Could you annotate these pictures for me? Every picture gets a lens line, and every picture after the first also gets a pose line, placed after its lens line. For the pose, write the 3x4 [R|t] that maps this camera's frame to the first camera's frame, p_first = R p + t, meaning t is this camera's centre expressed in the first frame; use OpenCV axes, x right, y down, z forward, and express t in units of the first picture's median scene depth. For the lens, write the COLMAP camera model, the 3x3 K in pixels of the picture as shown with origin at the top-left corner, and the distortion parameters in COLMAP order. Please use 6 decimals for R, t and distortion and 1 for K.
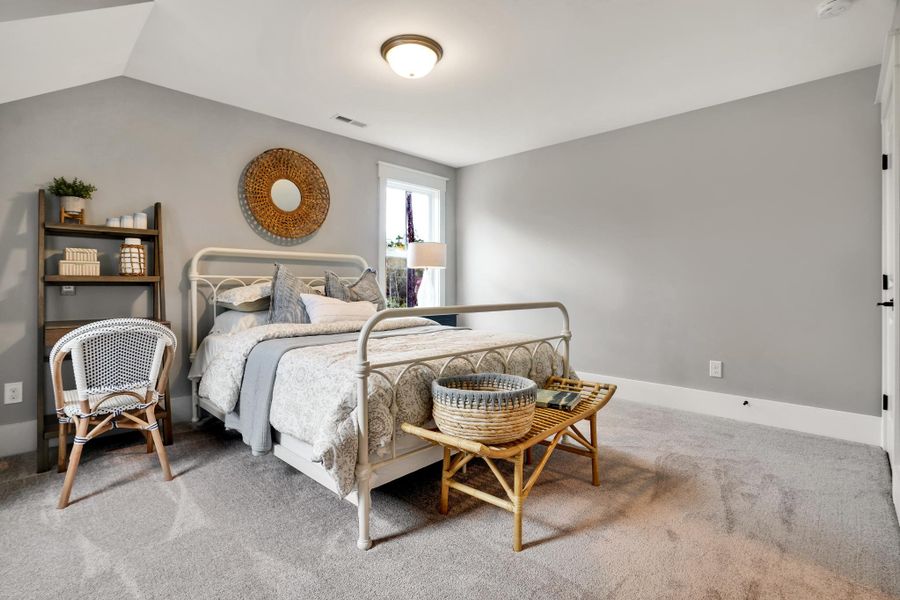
lens RADIAL K [[415.1, 0, 447.0], [0, 415.1, 290.5], [0, 0, 1]] dist [-0.013257, 0.000721]
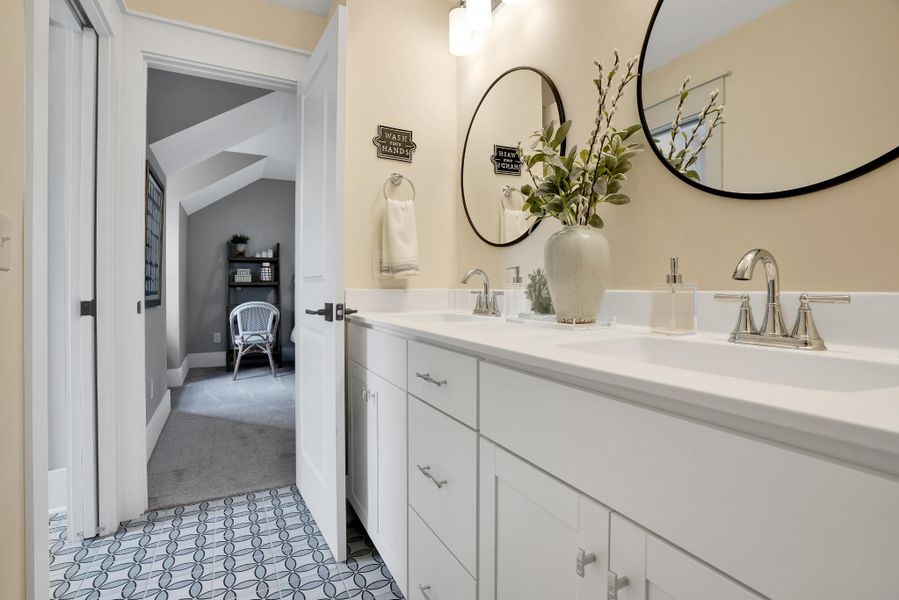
lens RADIAL K [[414.7, 0, 446.6], [0, 414.7, 290.5], [0, 0, 1]] dist [-0.013257, 0.000721]
pose [[0.953840, -0.003417, -0.300296, 0.694260], [0.002715, 0.999993, -0.002755, 0.013751], [0.300303, 0.001813, 0.953842, -0.662074]]
